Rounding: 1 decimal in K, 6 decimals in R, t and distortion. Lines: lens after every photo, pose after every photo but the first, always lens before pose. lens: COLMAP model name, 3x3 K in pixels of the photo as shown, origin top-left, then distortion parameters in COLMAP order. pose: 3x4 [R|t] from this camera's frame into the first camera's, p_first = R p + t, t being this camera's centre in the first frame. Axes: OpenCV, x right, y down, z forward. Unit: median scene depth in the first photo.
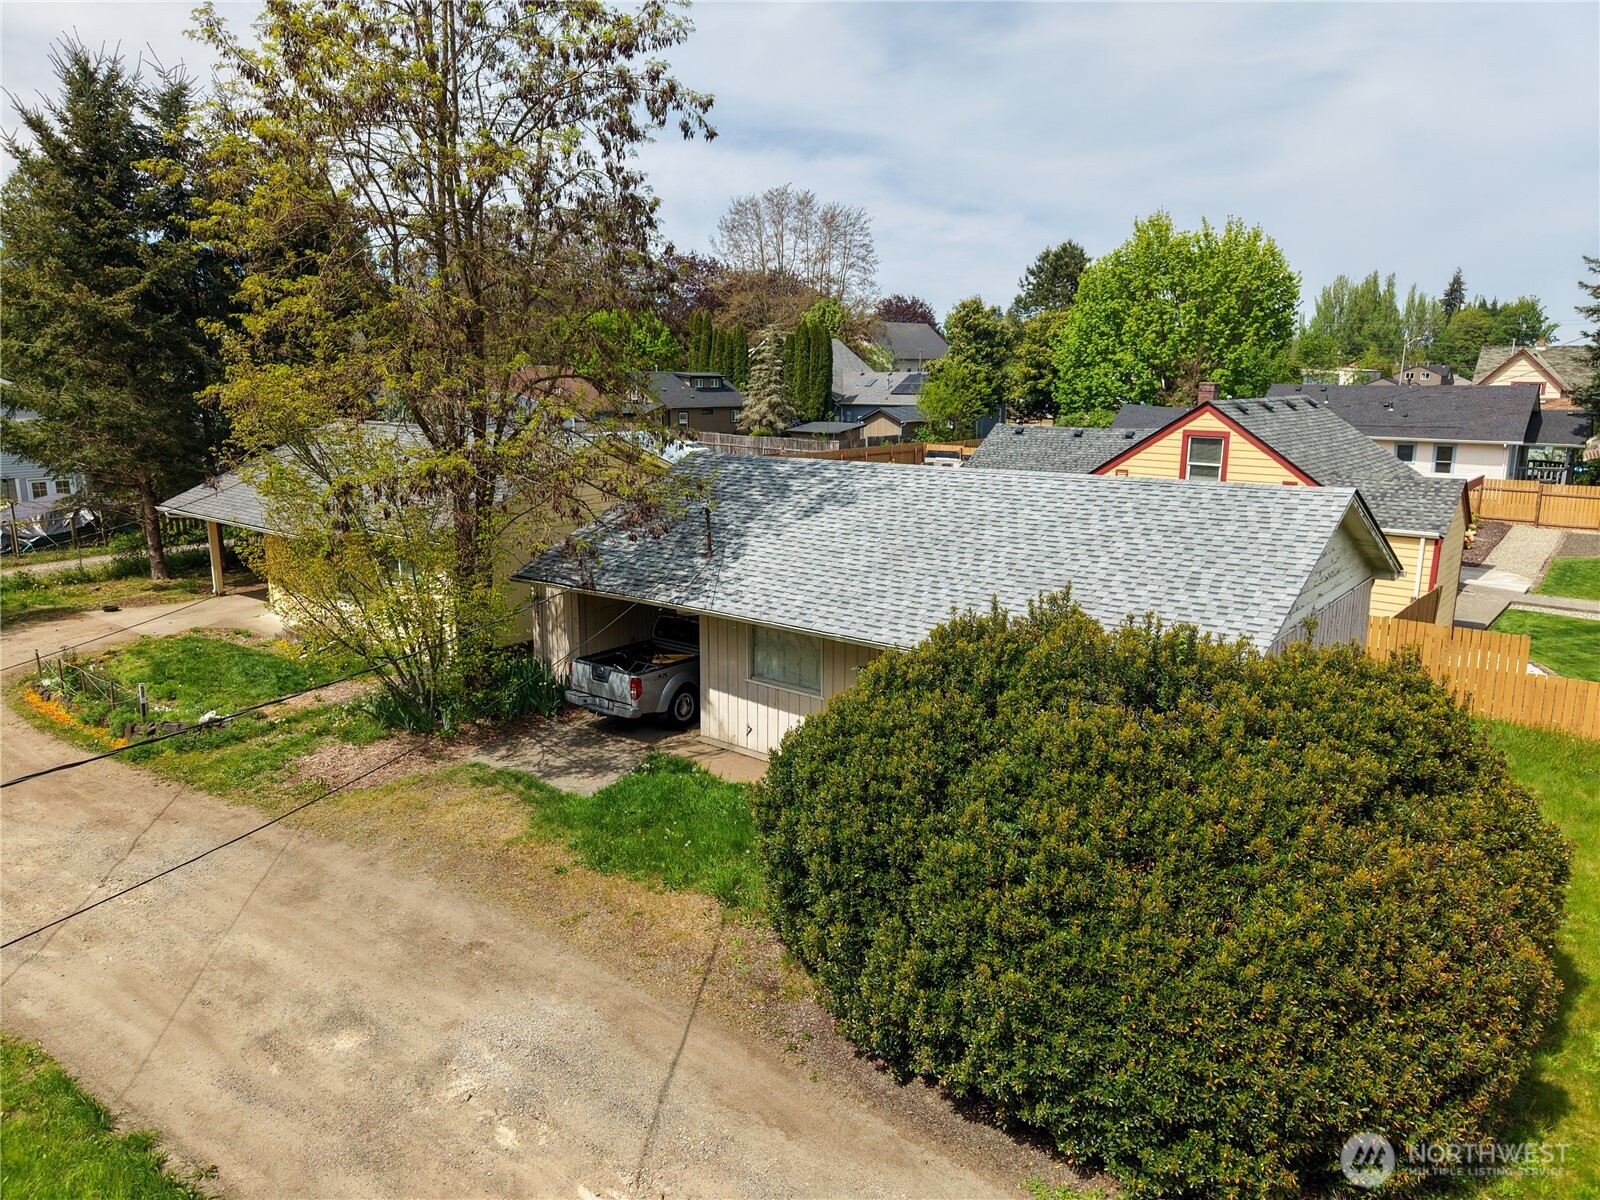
lens RADIAL K [[1075.2, 0, 800.0], [0, 1075.2, 600.0], [0, 0, 1]] dist [0.002805, -0.002175]
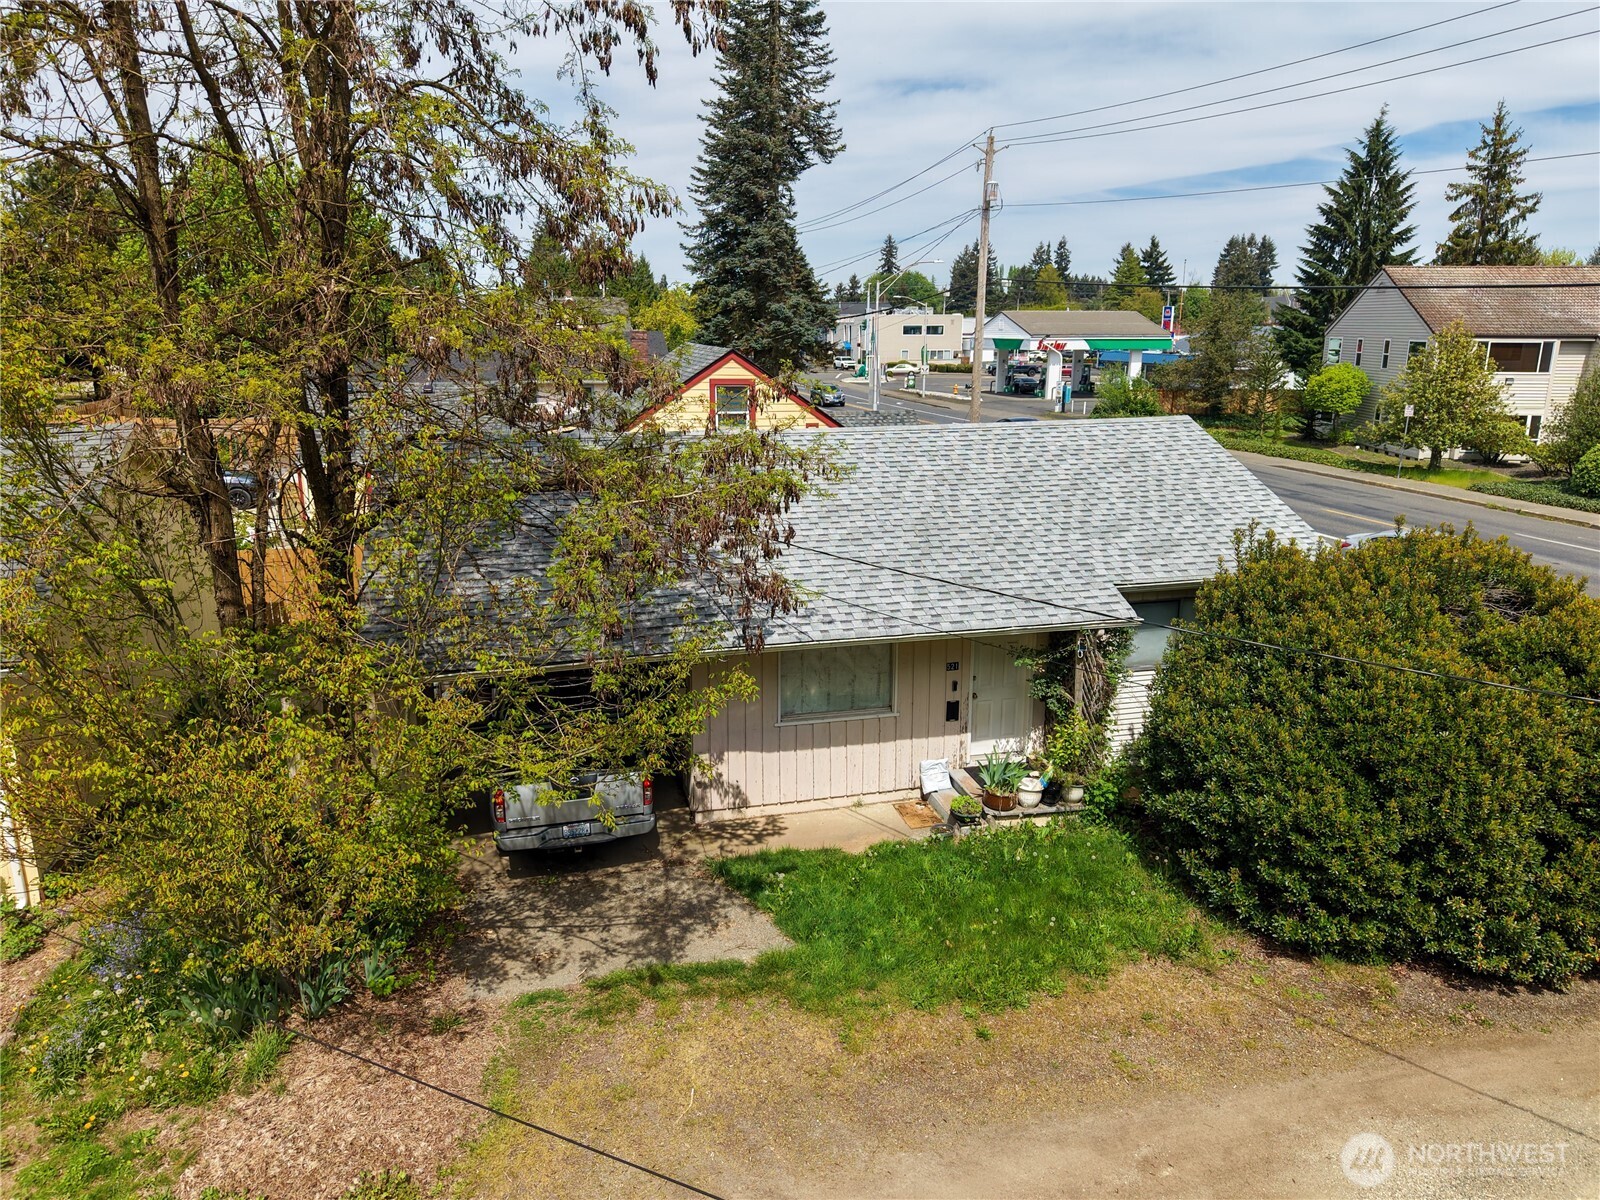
lens RADIAL K [[1092.3, 0, 800.0], [0, 1092.3, 600.0], [0, 0, 1]] dist [0.004032, -0.007429]
pose [[0.596811, -0.198384, 0.777471, -0.430158], [0.164349, 0.978634, 0.123555, -0.073548], [-0.785370, 0.054038, 0.616663, 0.345429]]
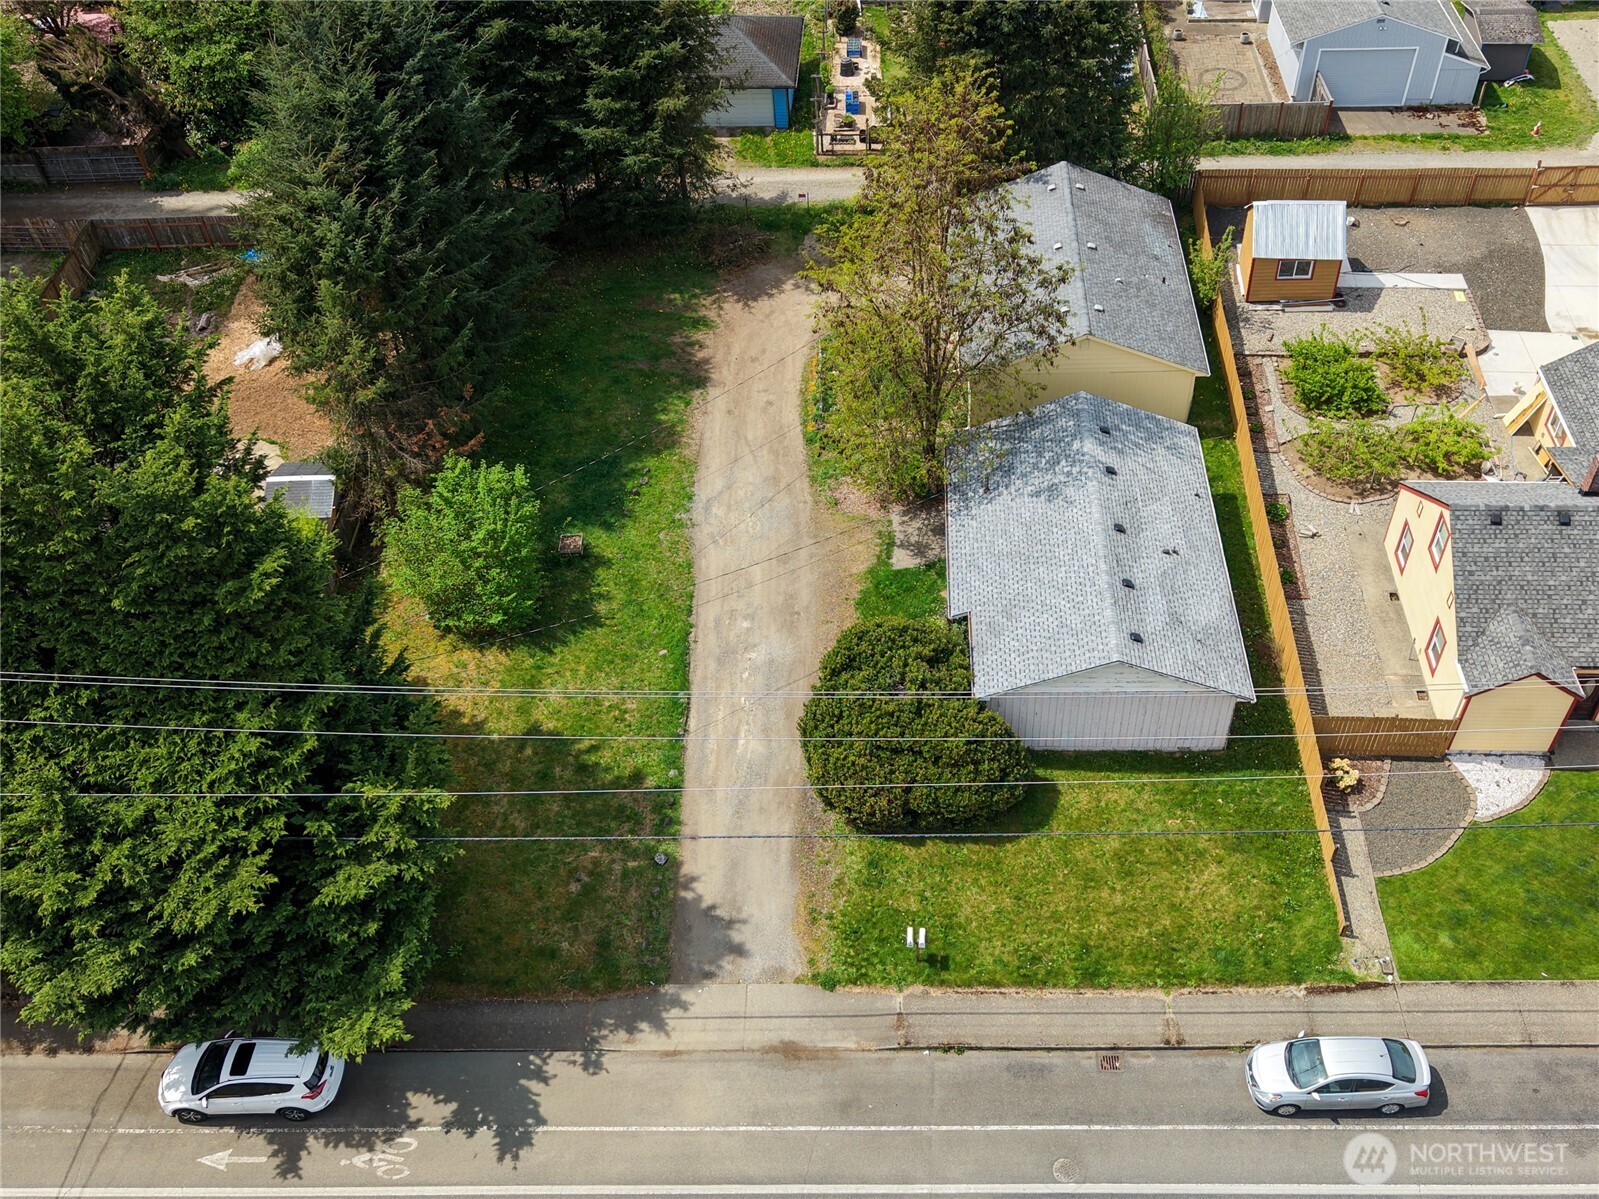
lens RADIAL K [[1454.6, 0, 860.8], [0, 1454.6, 621.9], [0, 0, 1]] dist [0.018663, -0.005565]
pose [[0.607000, 0.563115, -0.560760, 1.029943], [-0.134771, 0.768344, 0.625687, -1.093199], [0.783191, -0.304218, 0.542277, -0.535702]]
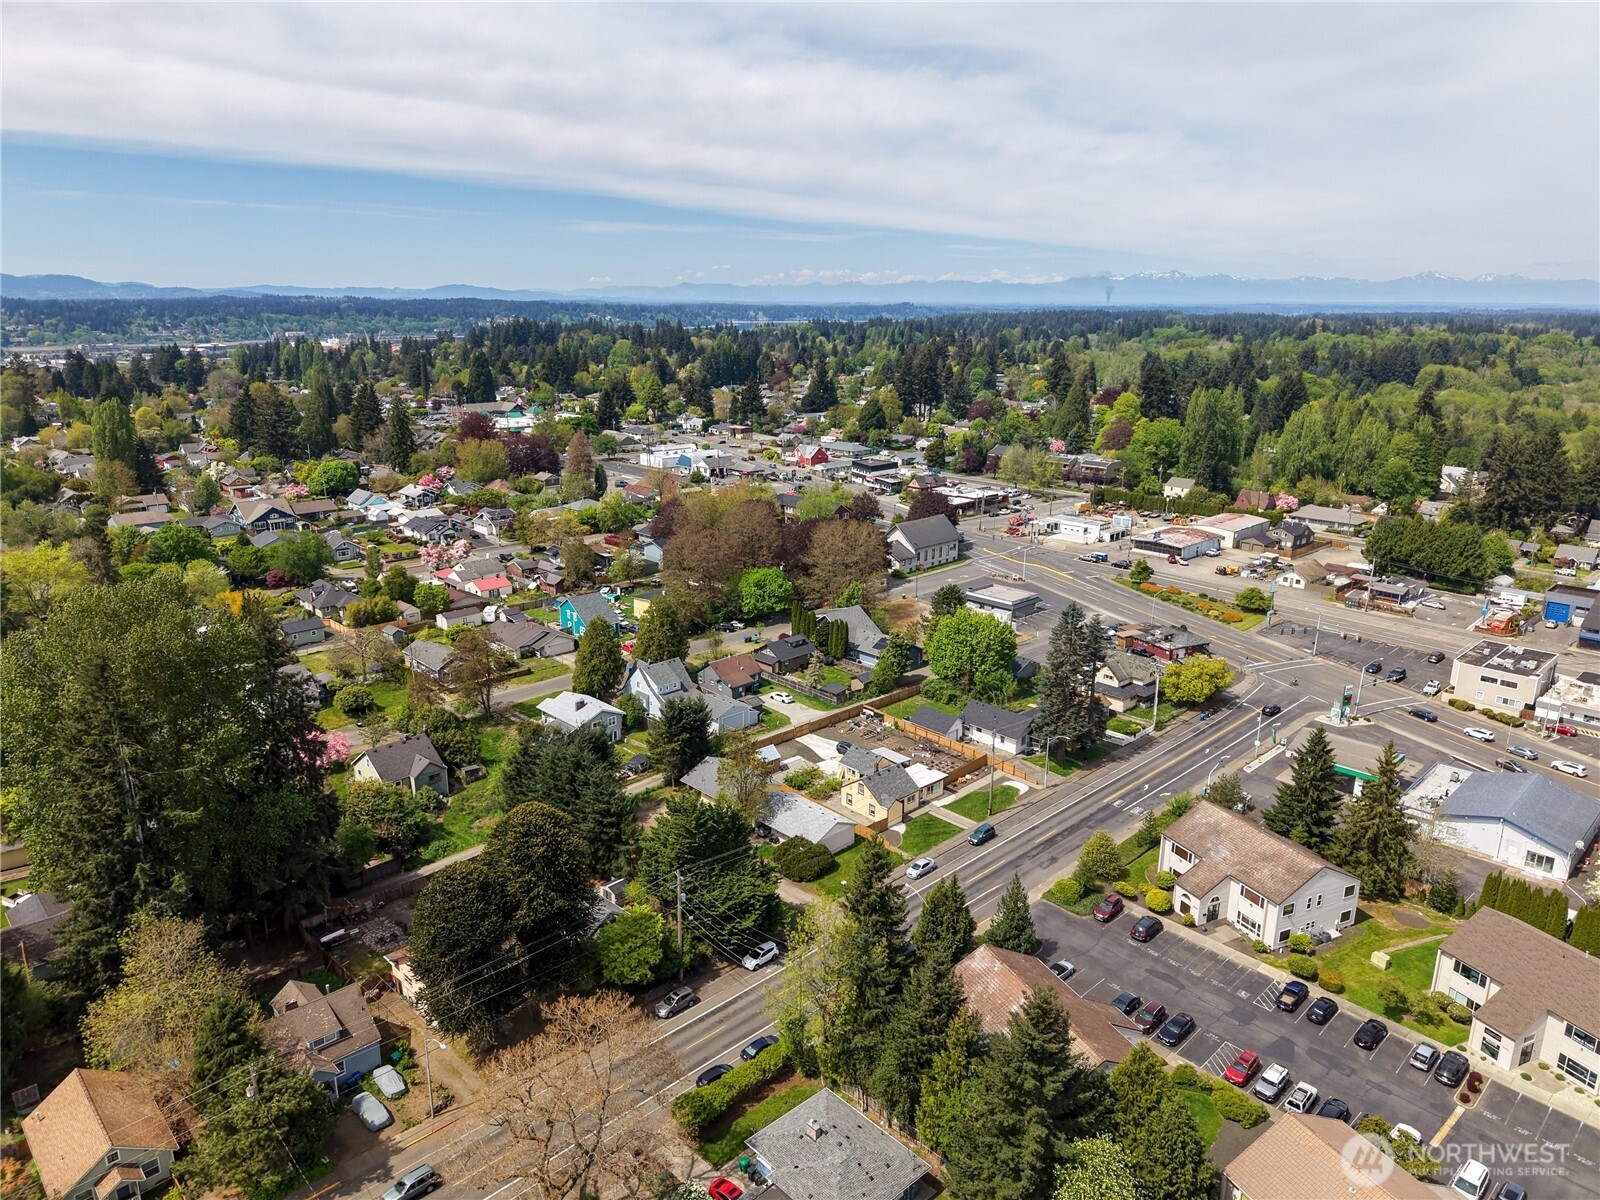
lens RADIAL K [[1092.3, 0, 800.0], [0, 1092.3, 600.0], [0, 0, 1]] dist [0.004032, -0.007429]
pose [[0.990592, 0.040611, -0.130687, 0.812115], [-0.030867, 0.996650, 0.075739, -1.653317], [0.133325, -0.070993, 0.988526, -5.026202]]
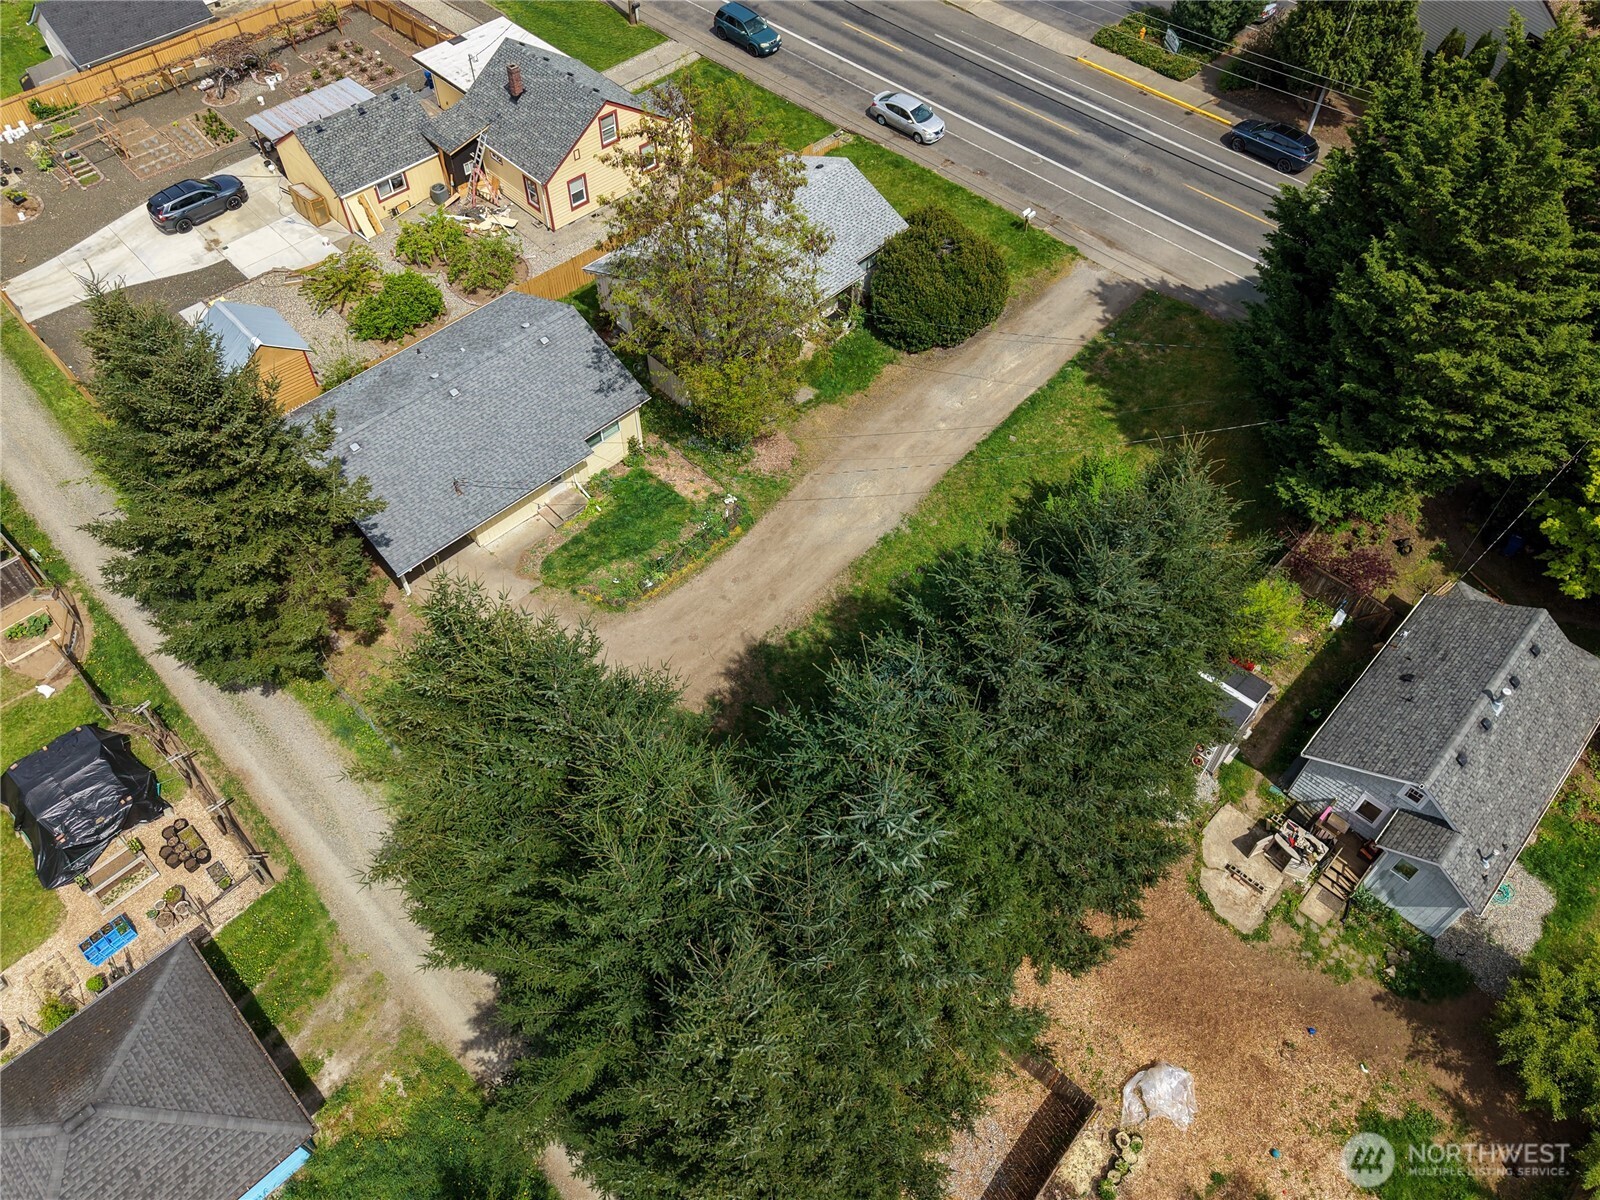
lens RADIAL K [[1144.1, 0, 798.2], [0, 1144.1, 560.8], [0, 0, 1]] dist [0.013393, -0.008501]
pose [[0.112964, -0.781321, 0.613821, -1.574727], [0.201074, 0.622970, 0.755962, -1.209760], [-0.973041, 0.038027, 0.227476, 0.217318]]
